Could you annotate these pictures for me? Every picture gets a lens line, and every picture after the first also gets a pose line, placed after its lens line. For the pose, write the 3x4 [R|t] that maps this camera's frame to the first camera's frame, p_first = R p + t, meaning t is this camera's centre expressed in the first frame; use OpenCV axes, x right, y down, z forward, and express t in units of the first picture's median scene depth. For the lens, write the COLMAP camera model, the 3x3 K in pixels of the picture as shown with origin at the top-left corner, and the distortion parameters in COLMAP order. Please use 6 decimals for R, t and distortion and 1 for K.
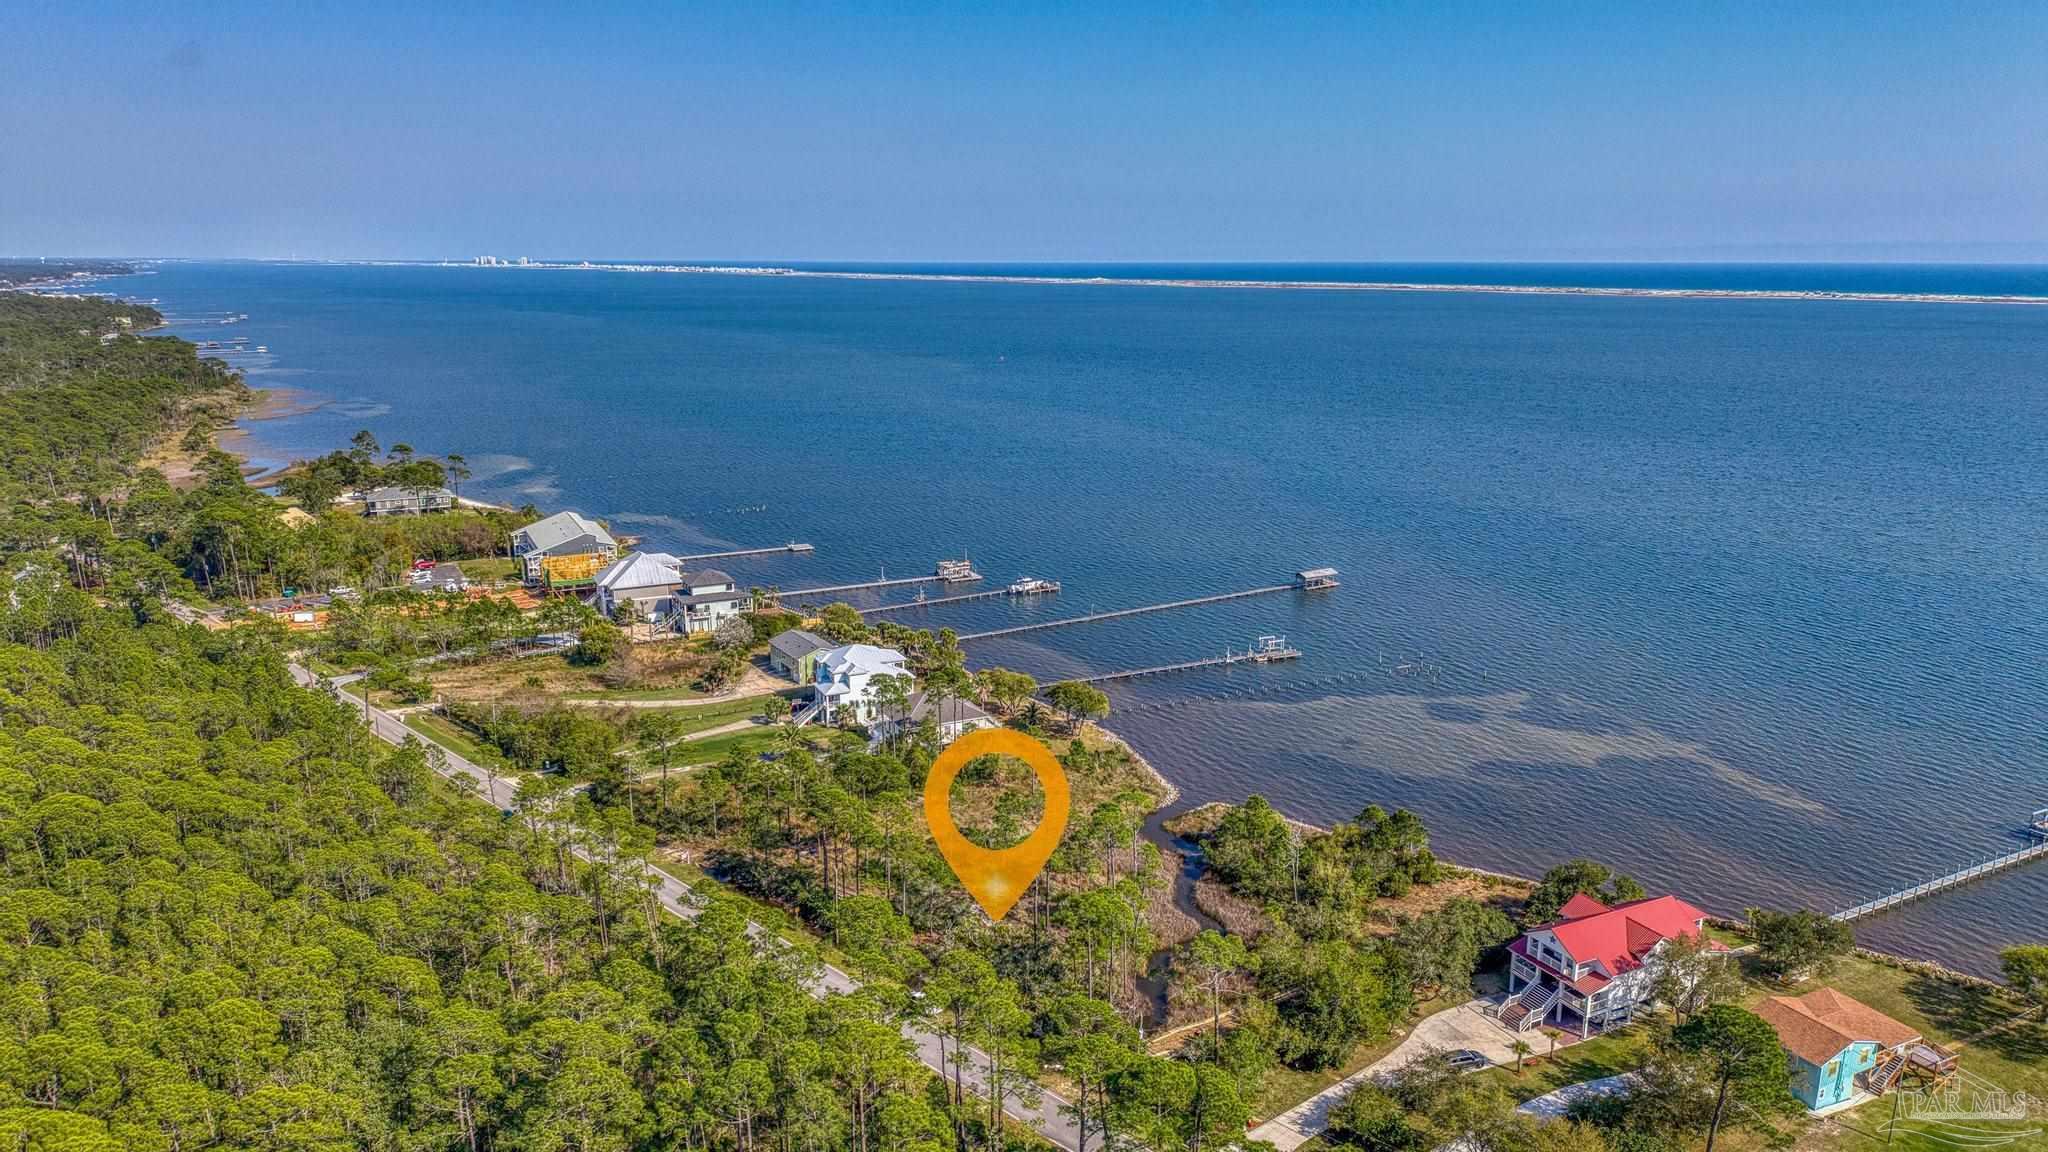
lens RADIAL K [[1378.5, 0, 1028.6], [0, 1378.5, 578.2], [0, 0, 1]] dist [0.031092, -0.029659]
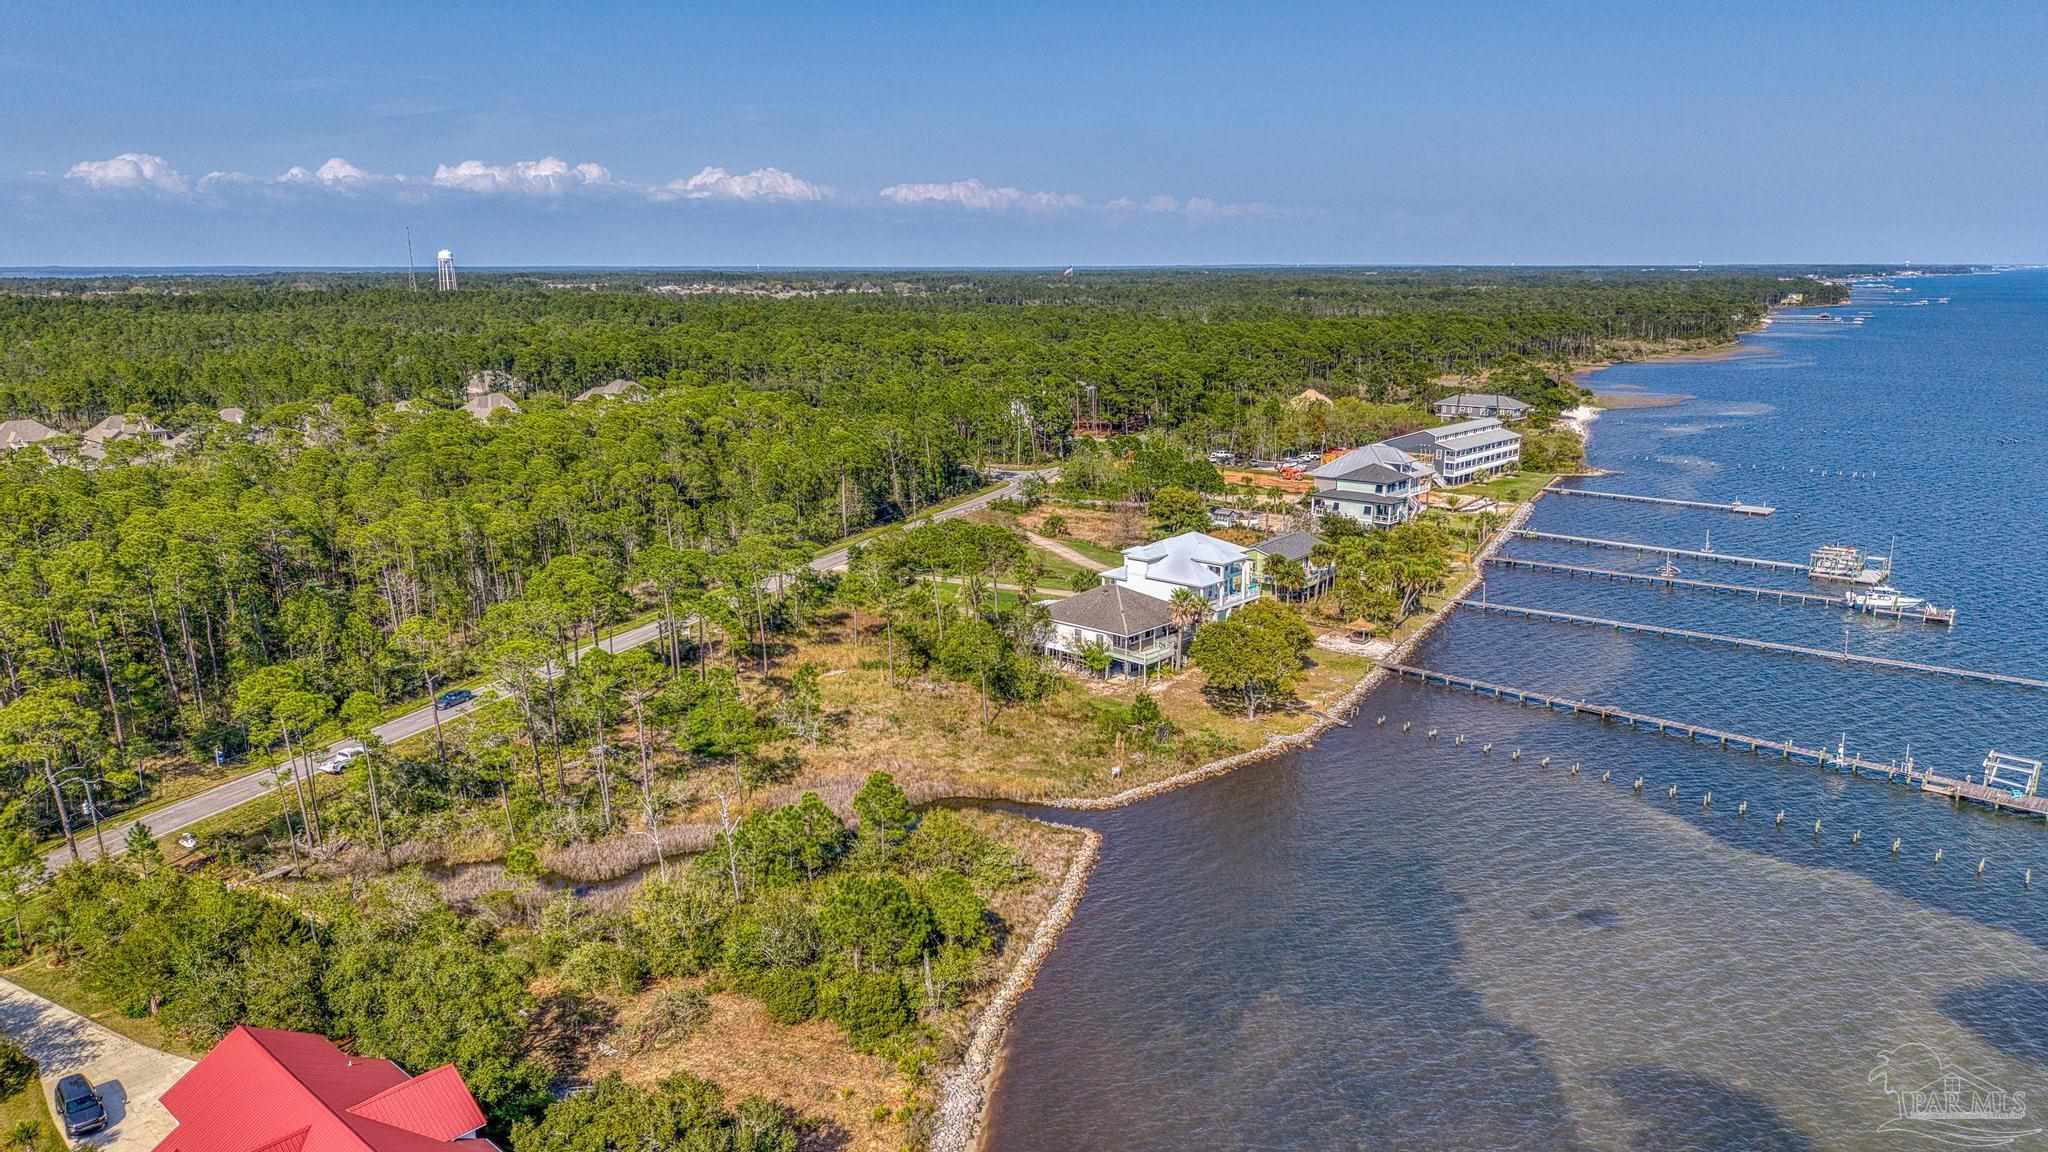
lens RADIAL K [[1378.5, 0, 1024.6], [0, 1378.5, 580.6], [0, 0, 1]] dist [0.031092, -0.029659]
pose [[0.371743, 0.201755, -0.906147, 0.377854], [-0.208563, 0.969296, 0.130254, -0.002893], [0.904604, 0.140568, 0.402408, 0.449995]]
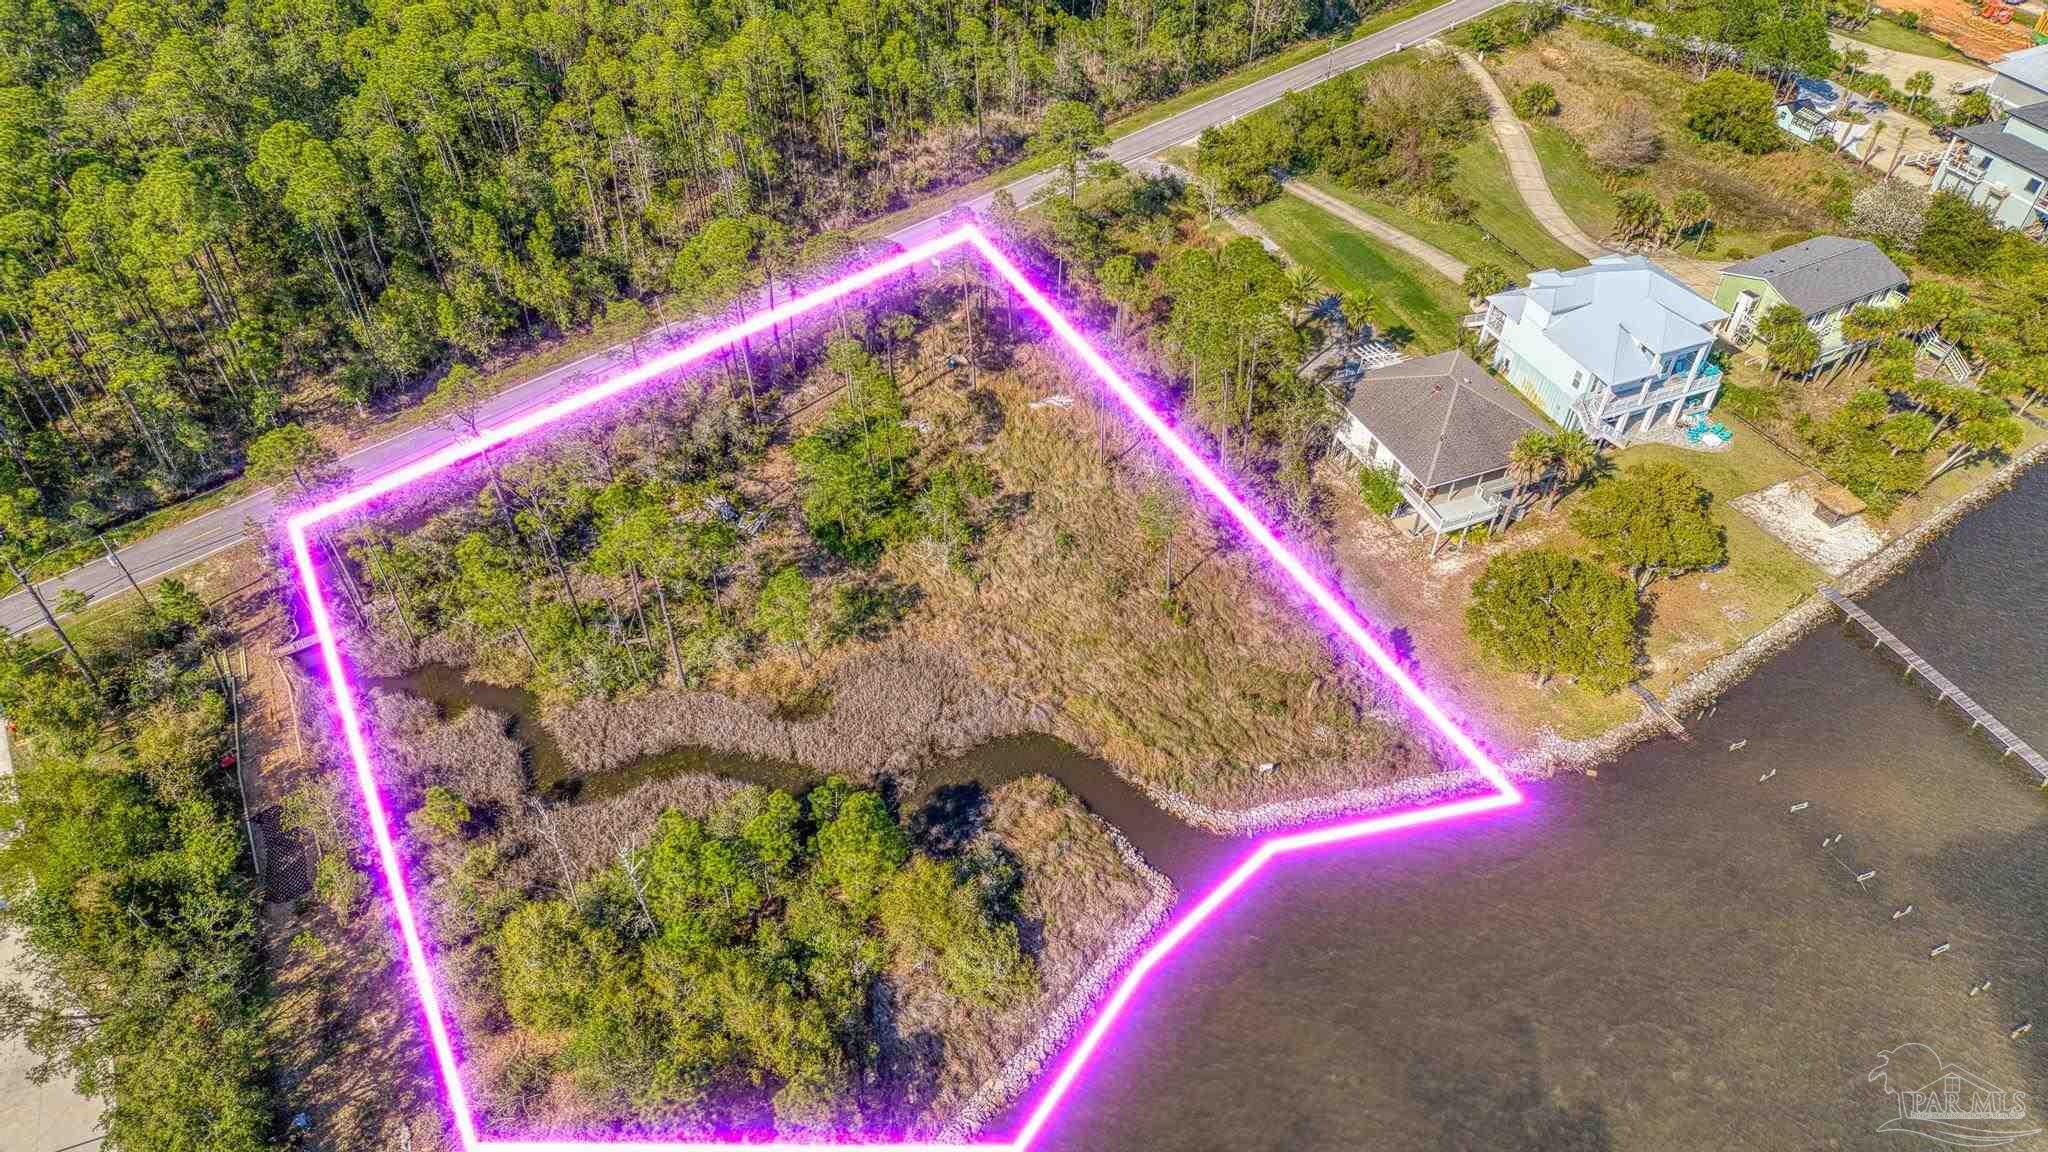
lens RADIAL K [[1378.5, 0, 1016.6], [0, 1378.5, 585.0], [0, 0, 1]] dist [0.031092, -0.029659]
pose [[-0.063396, 0.673639, -0.736337, 0.240448], [-0.248649, 0.703892, 0.665364, -0.106268], [0.966517, 0.225271, 0.122876, 0.539436]]
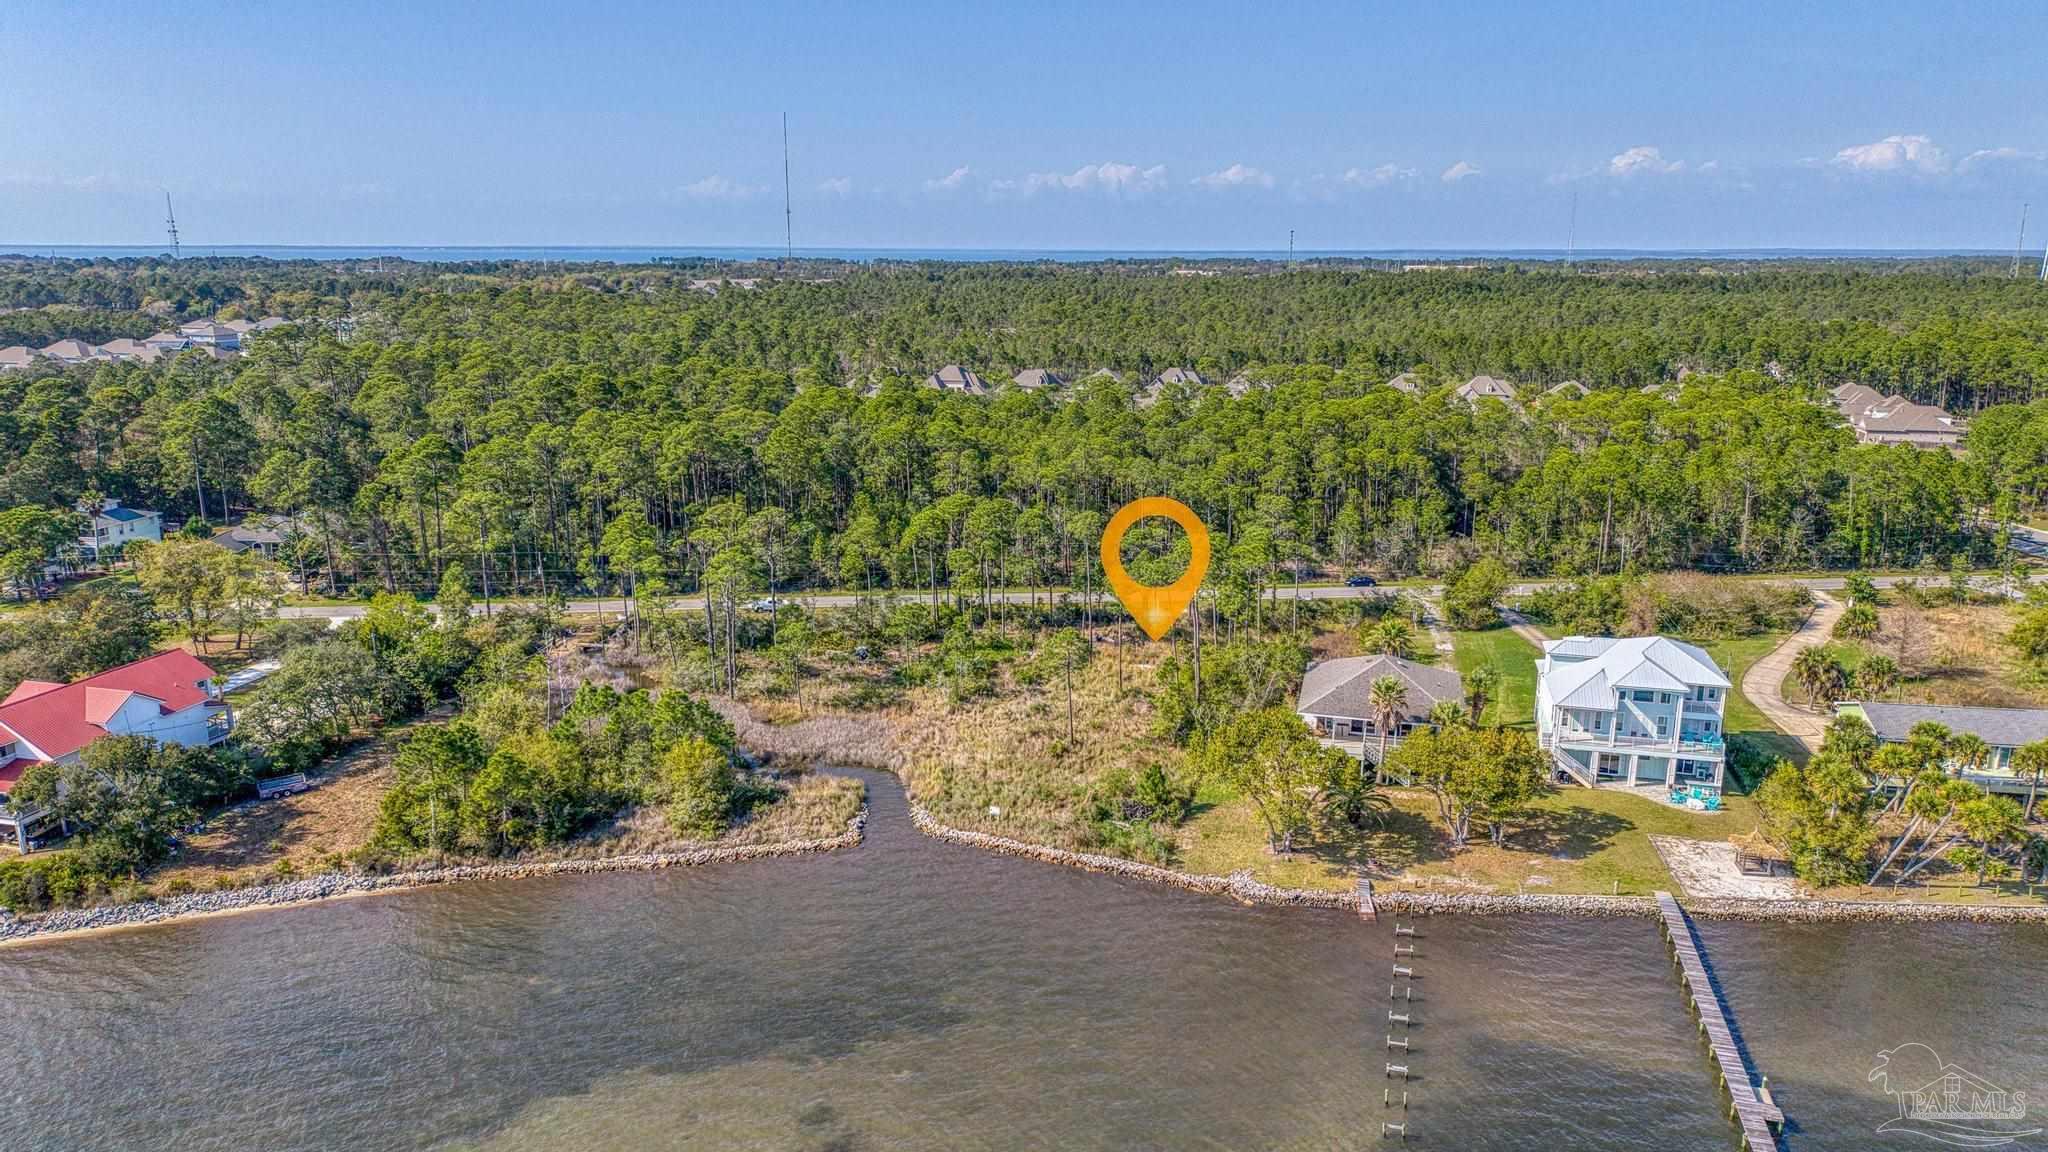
lens RADIAL K [[1378.5, 0, 1029.4], [0, 1378.5, 580.0], [0, 0, 1]] dist [0.031092, -0.029659]
pose [[-0.650835, 0.172311, -0.739407, 0.301509], [-0.179609, 0.911315, 0.370467, -0.091131], [0.737668, 0.373917, -0.562167, 0.807592]]
